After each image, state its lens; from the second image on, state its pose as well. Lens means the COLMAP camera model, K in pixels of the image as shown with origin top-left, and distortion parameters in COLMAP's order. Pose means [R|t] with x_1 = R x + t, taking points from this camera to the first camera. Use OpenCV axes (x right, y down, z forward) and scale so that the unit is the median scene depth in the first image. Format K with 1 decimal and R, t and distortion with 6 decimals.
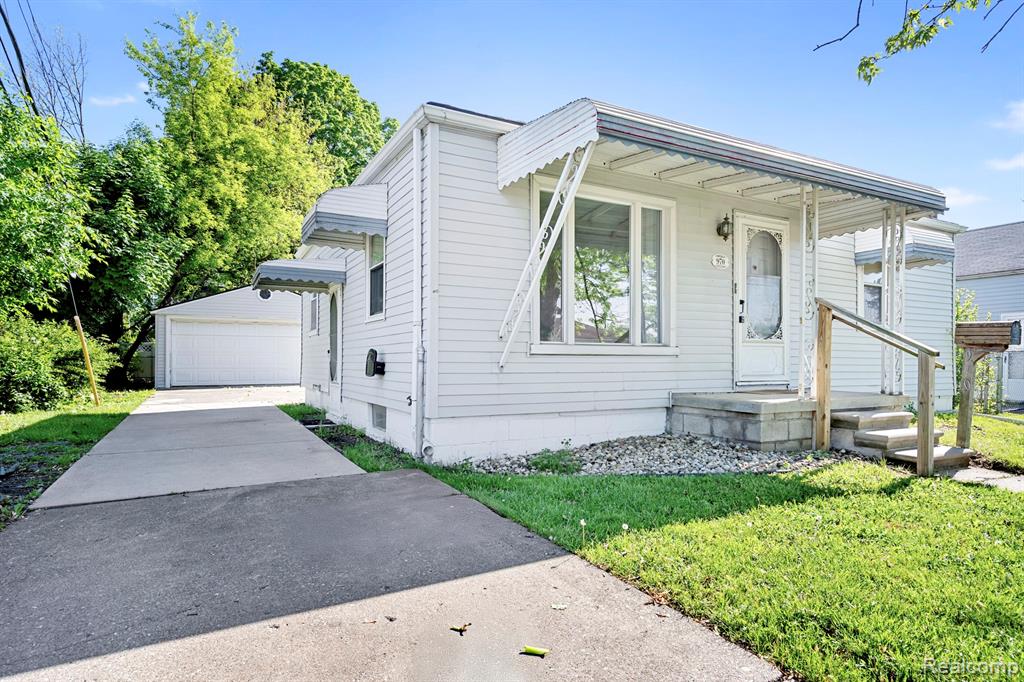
lens RADIAL K [[565.2, 0, 511.8], [0, 565.2, 350.6], [0, 0, 1]] dist [0.000798, 0.000255]
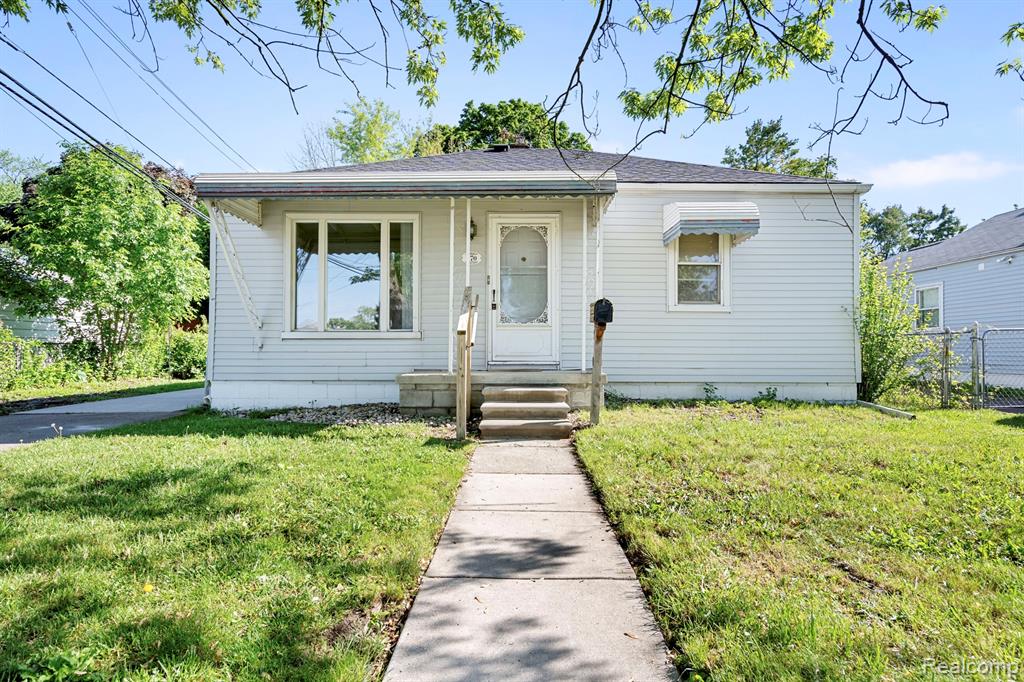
lens RADIAL K [[530.5, 0, 512.1], [0, 530.5, 337.8], [0, 0, 1]] dist [-0.000991, -0.000002]
pose [[0.886479, -0.015672, -0.462503, 0.947830], [0.012787, 0.999874, -0.009372, 0.019080], [0.462592, 0.002394, 0.886568, 0.061441]]
